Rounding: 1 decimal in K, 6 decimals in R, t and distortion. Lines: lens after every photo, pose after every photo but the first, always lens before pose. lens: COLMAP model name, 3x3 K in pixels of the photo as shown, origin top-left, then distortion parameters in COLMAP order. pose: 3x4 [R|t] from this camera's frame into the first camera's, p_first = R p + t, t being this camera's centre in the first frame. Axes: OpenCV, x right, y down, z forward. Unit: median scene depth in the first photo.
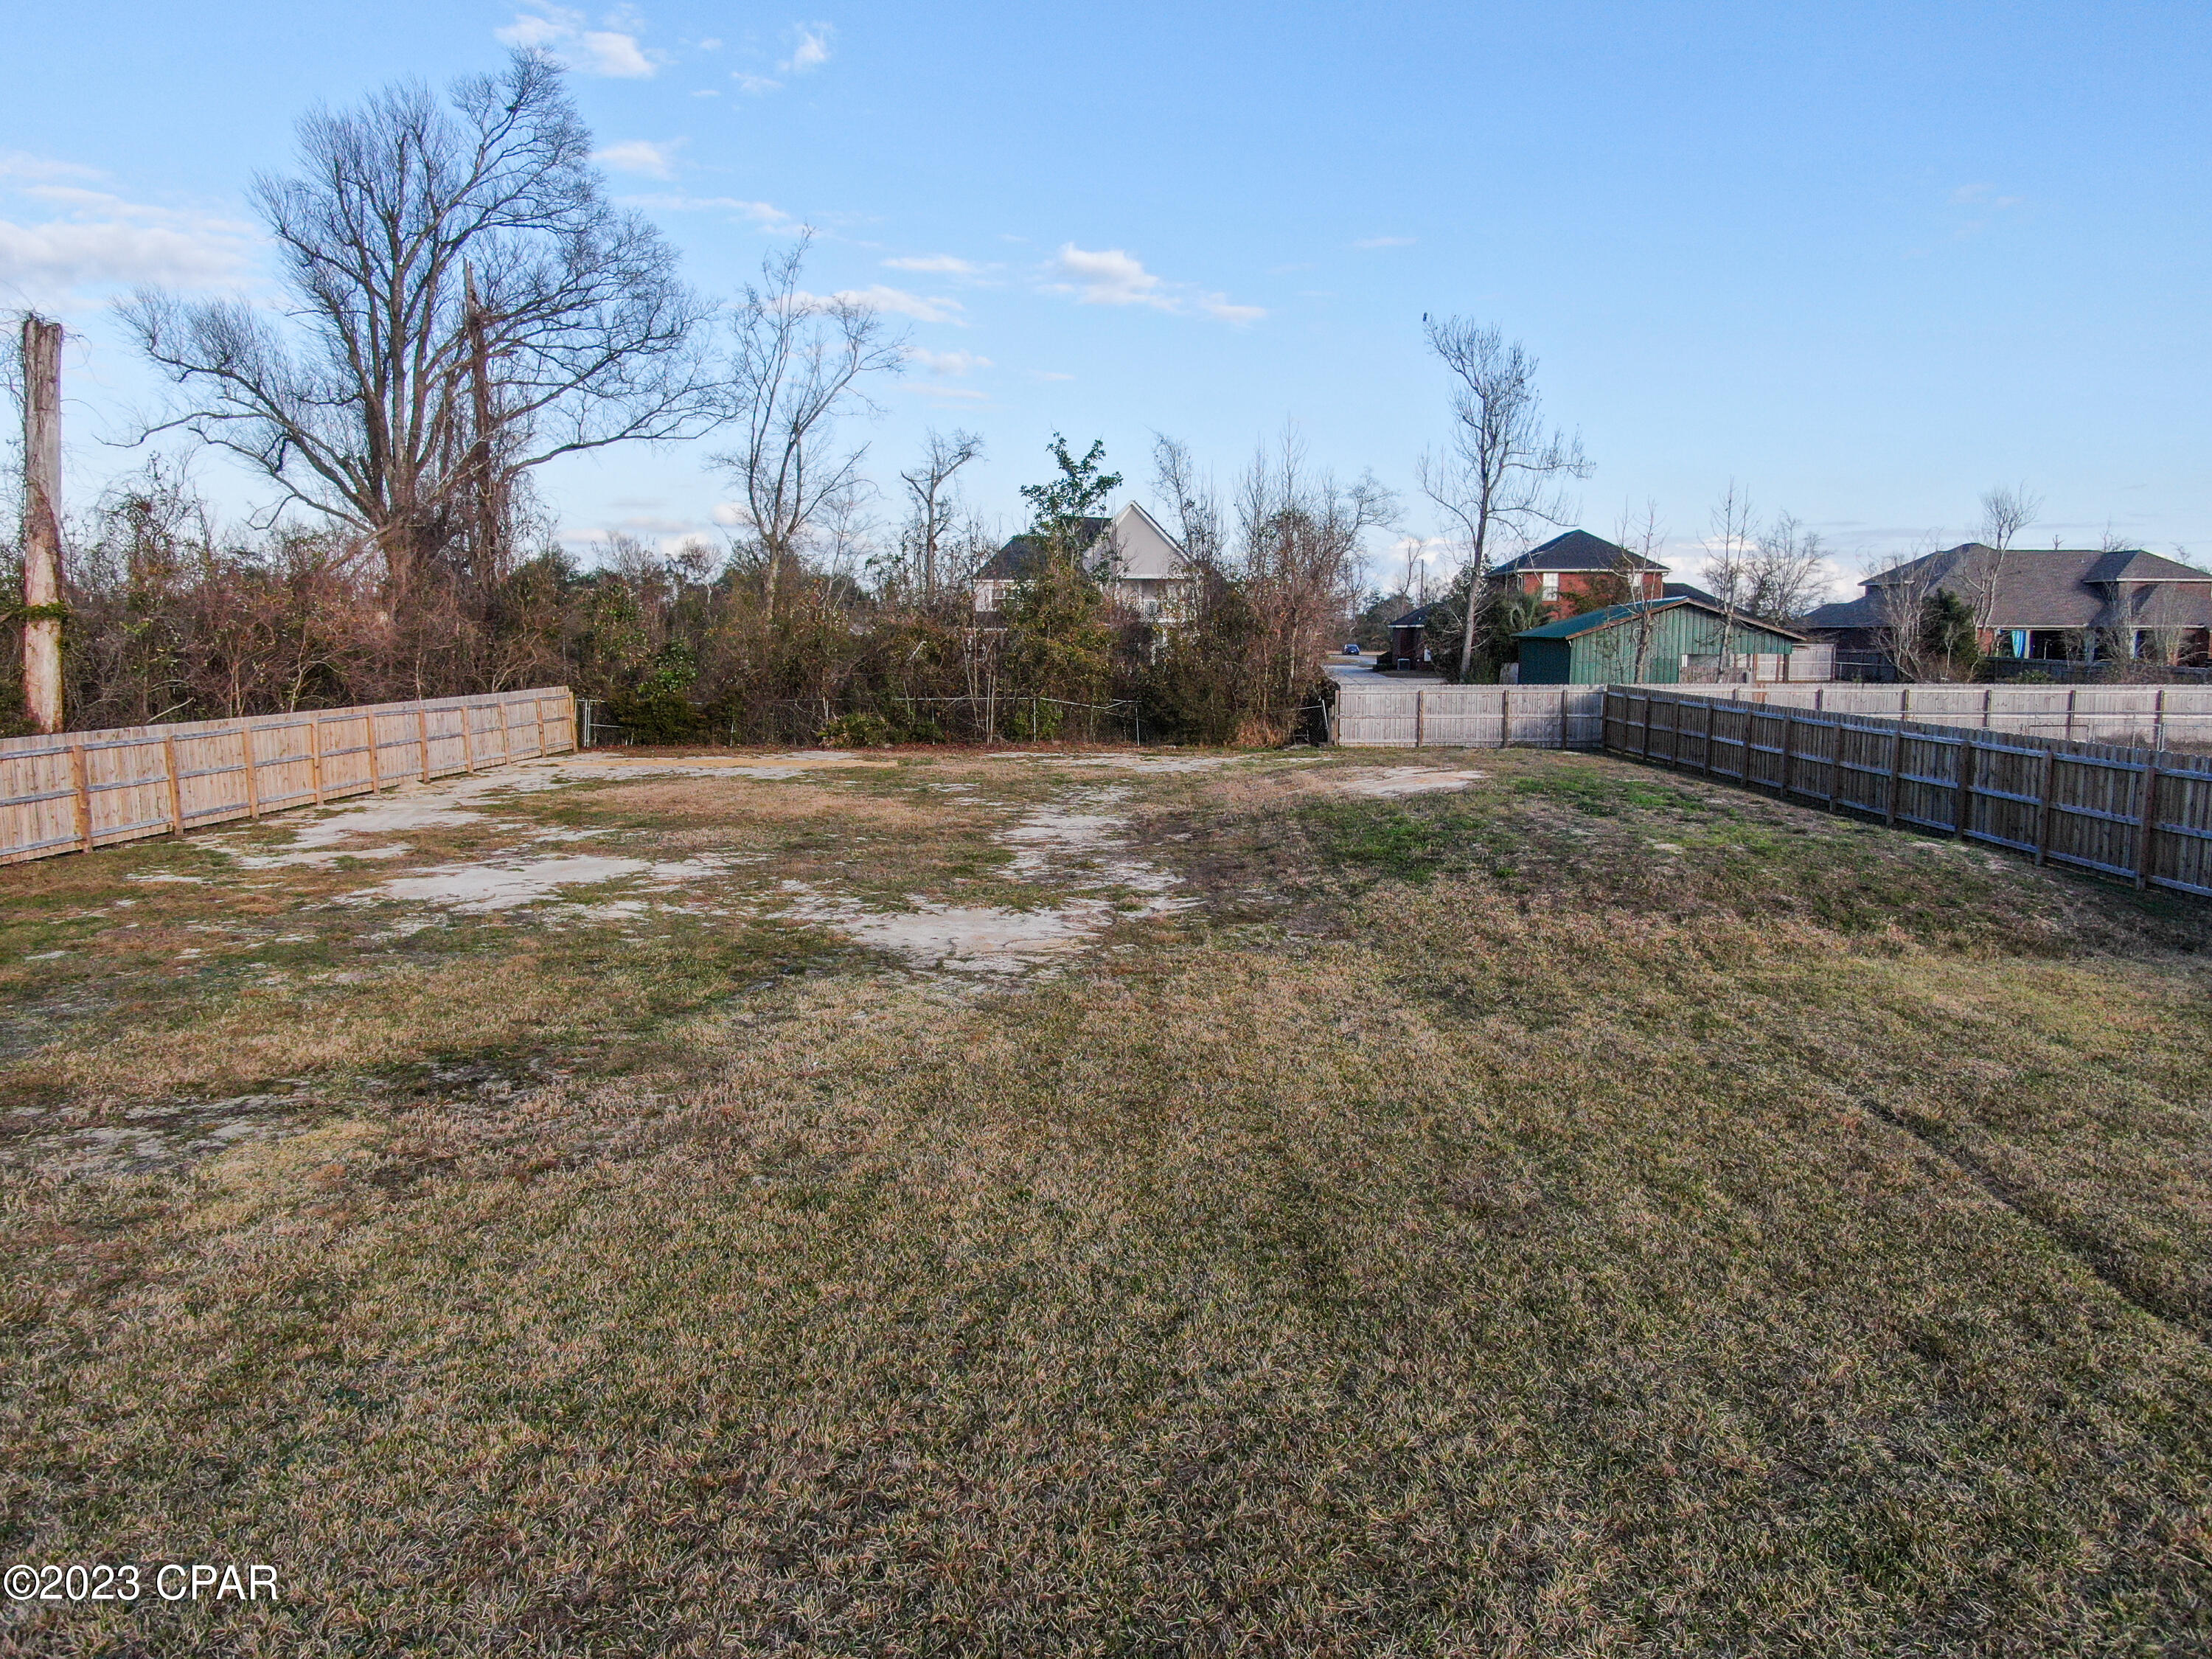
lens RADIAL K [[1589.3, 0, 1087.4], [0, 1589.3, 833.2], [0, 0, 1]] dist [-0.016033, 0.006964]
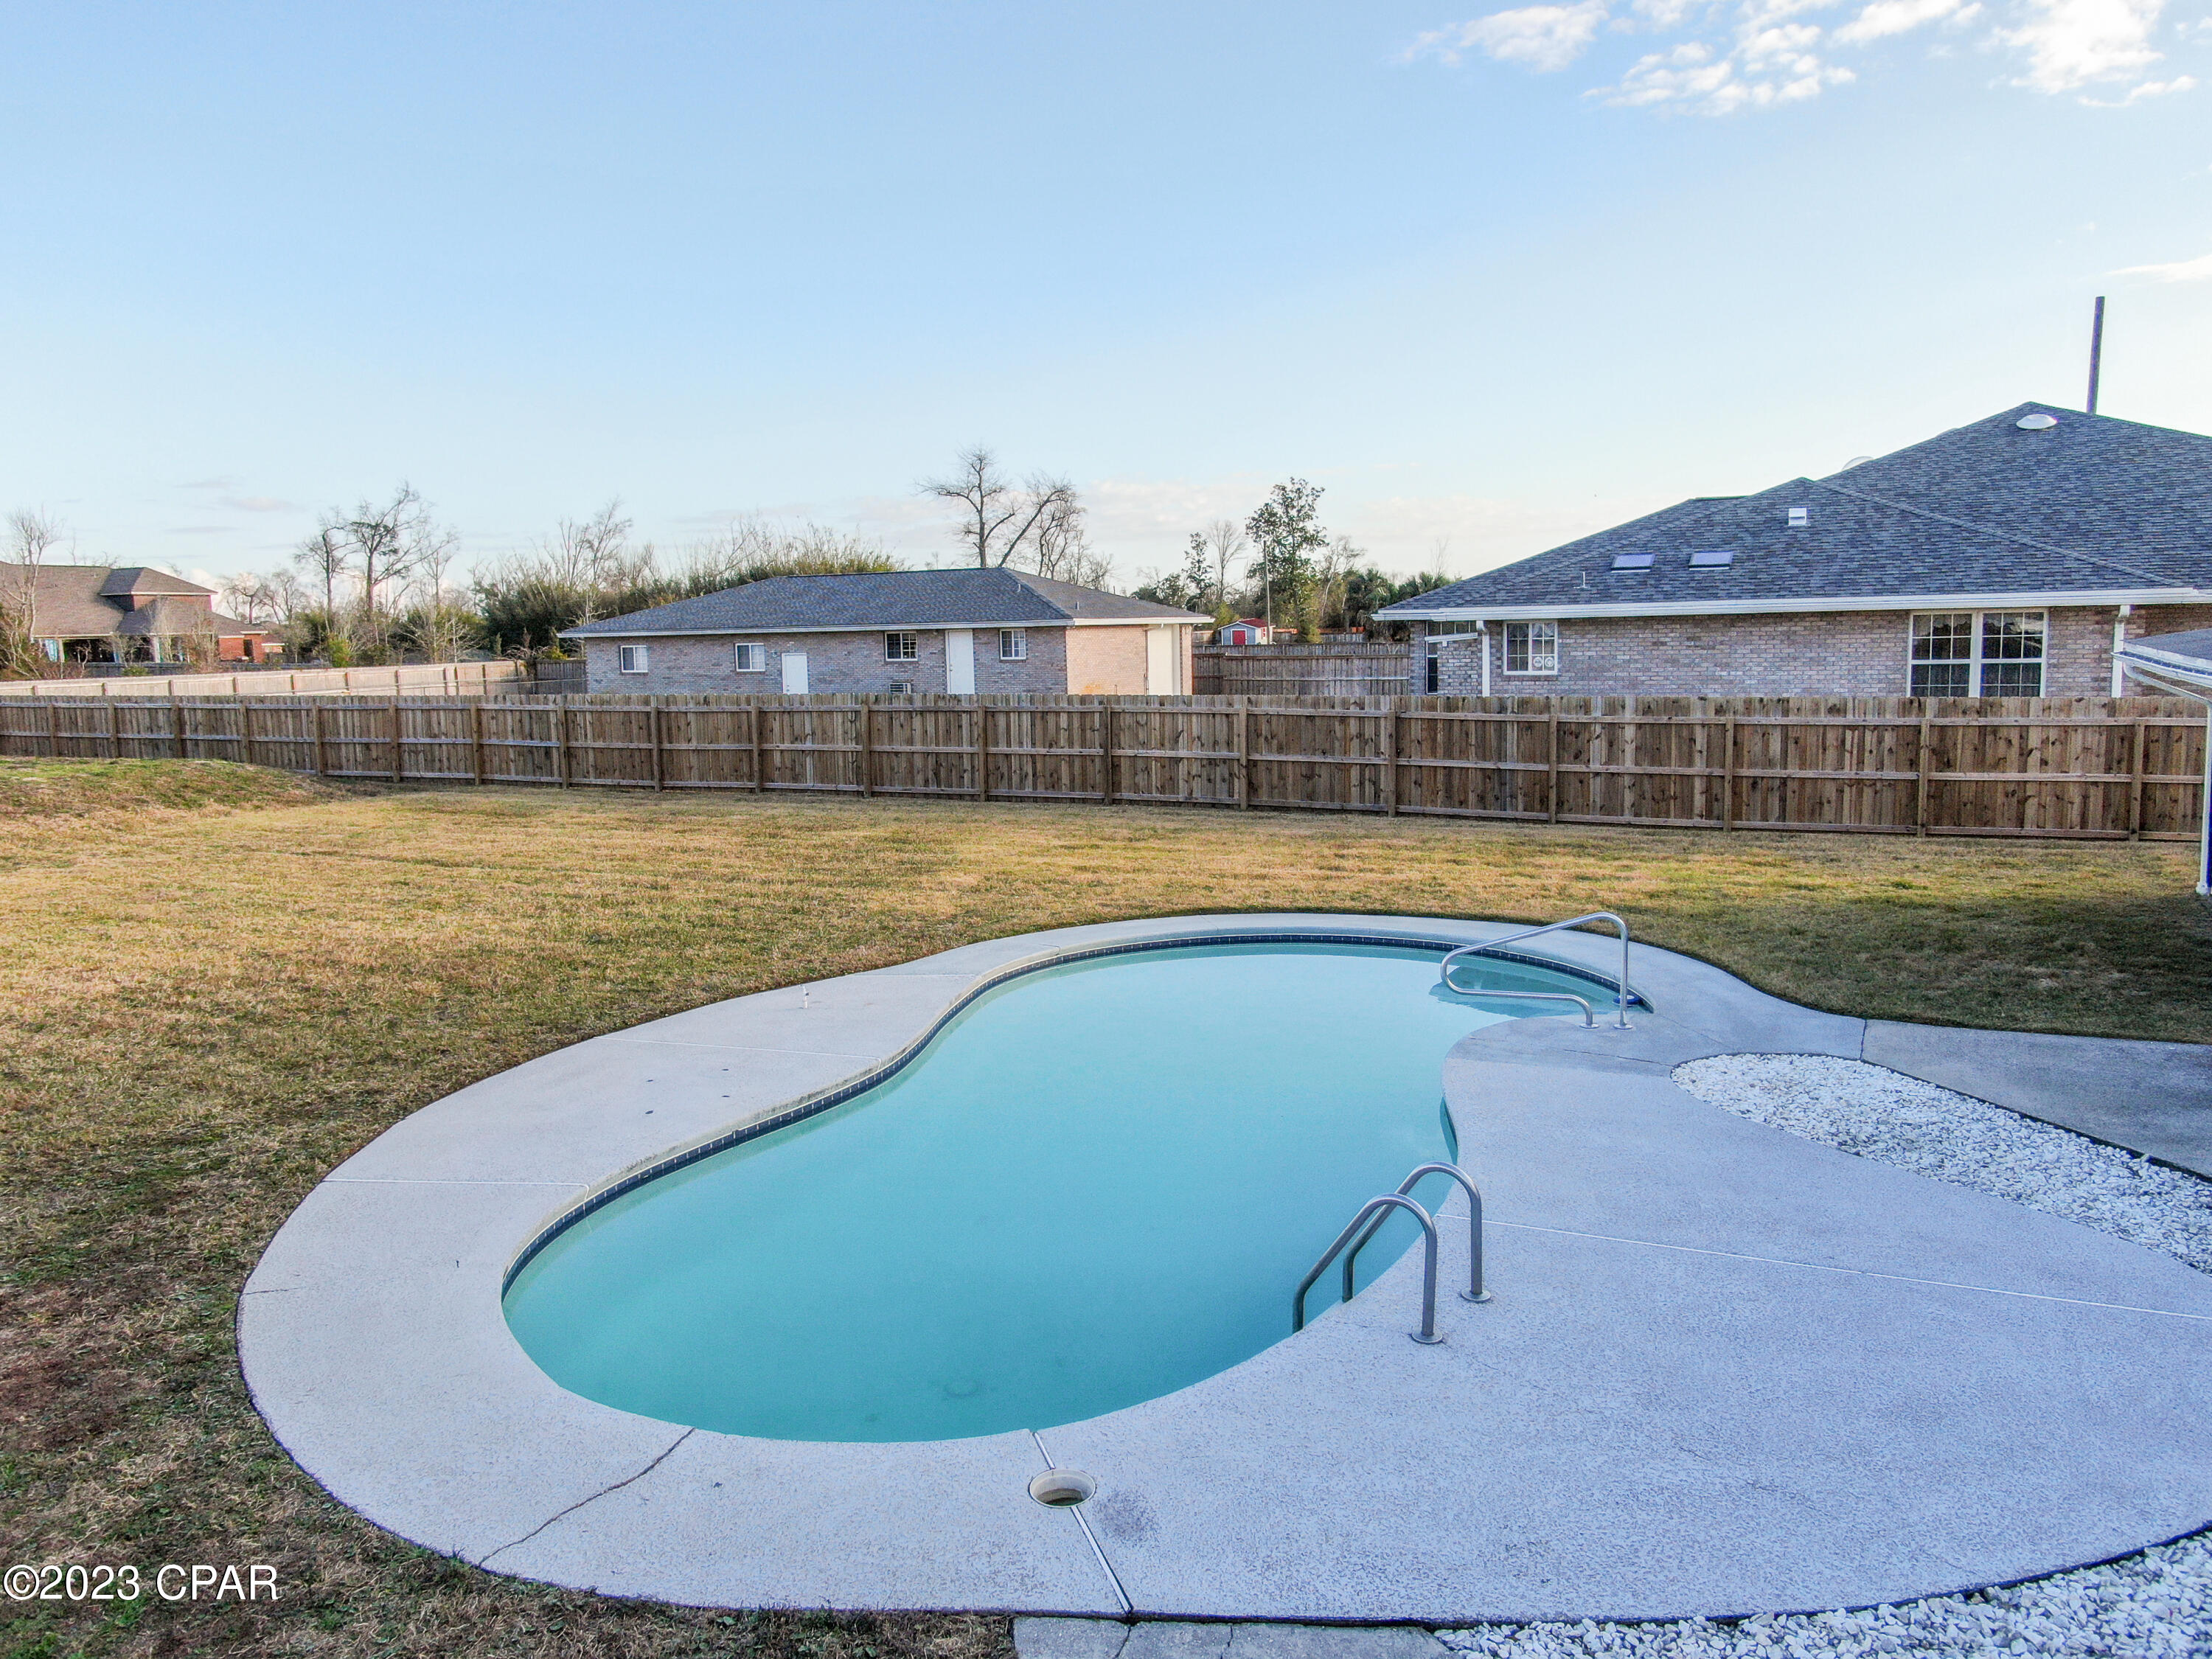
lens RADIAL K [[1589.3, 0, 1096.1], [0, 1589.3, 830.8], [0, 0, 1]] dist [-0.016033, 0.006964]
pose [[0.412227, -0.124141, 0.902584, -0.188021], [0.131963, 0.988362, 0.075669, 0.025870], [-0.901473, 0.087915, 0.423812, -0.164775]]
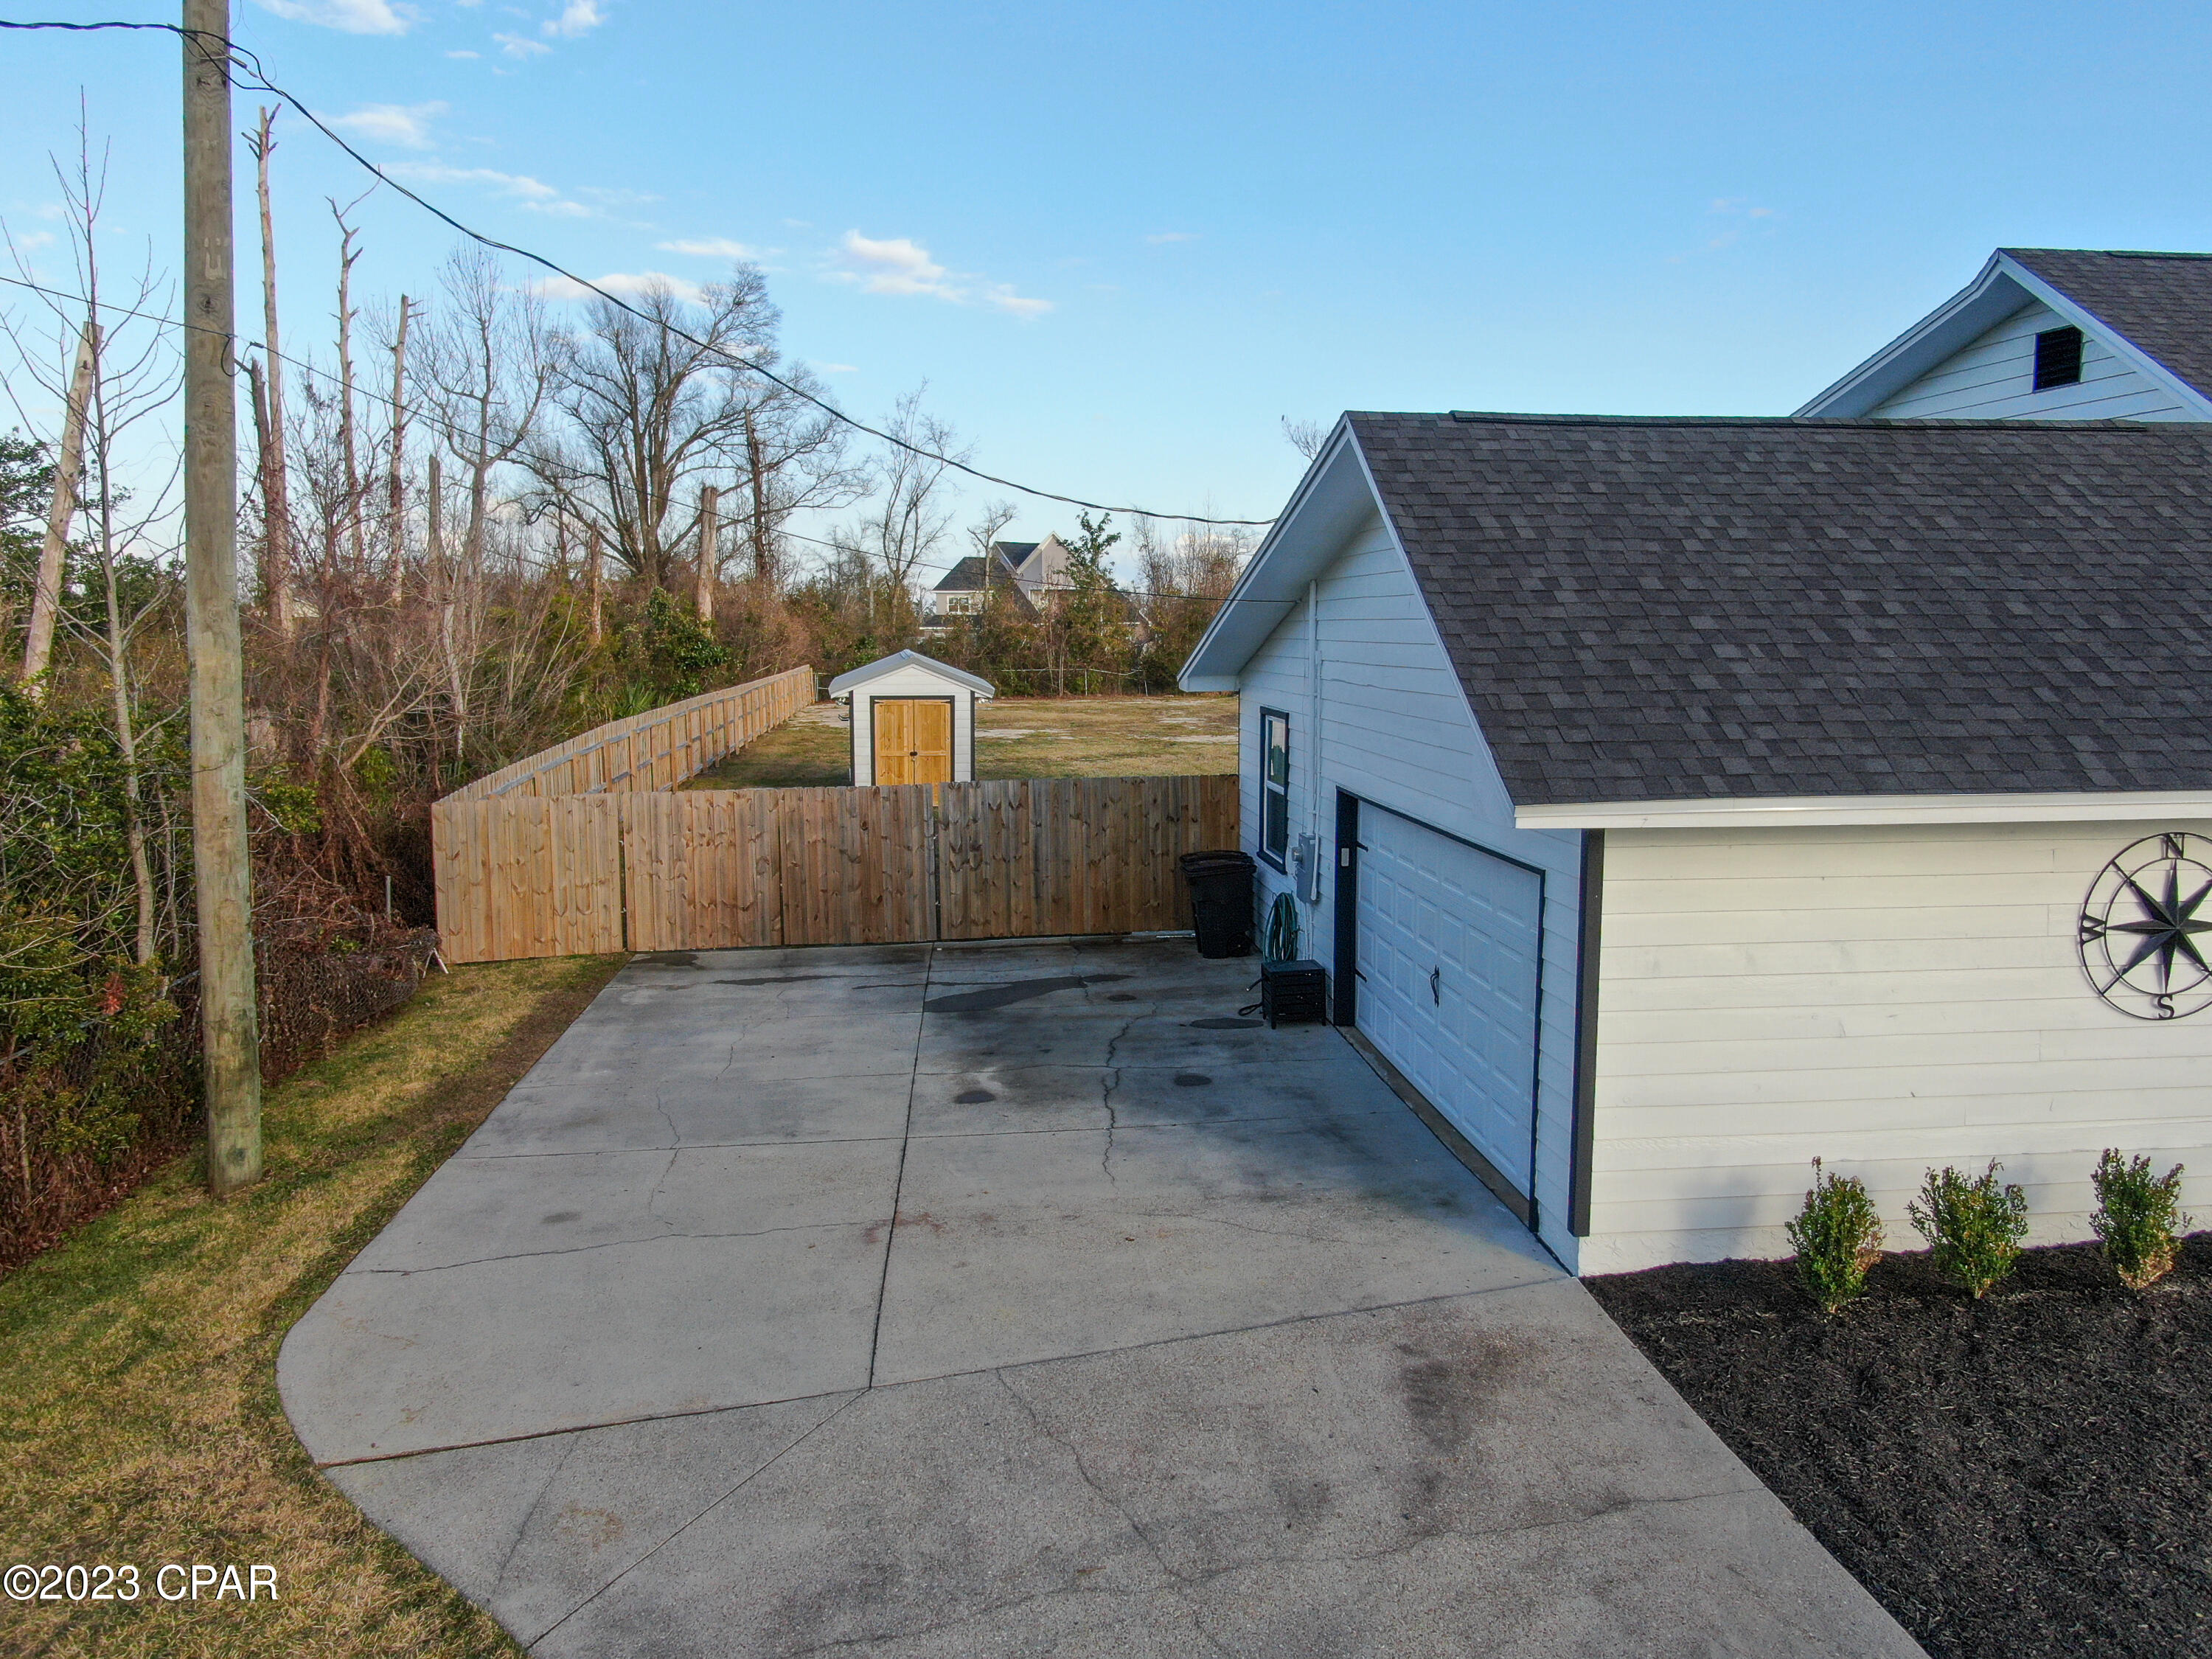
lens RADIAL K [[1589.3, 0, 1111.5], [0, 1589.3, 833.1], [0, 0, 1]] dist [-0.016033, 0.006964]
pose [[0.989709, -0.023011, 0.141229, -0.218326], [0.022367, 0.999731, 0.006142, 0.070790], [-0.141332, -0.002920, 0.989958, -0.602262]]
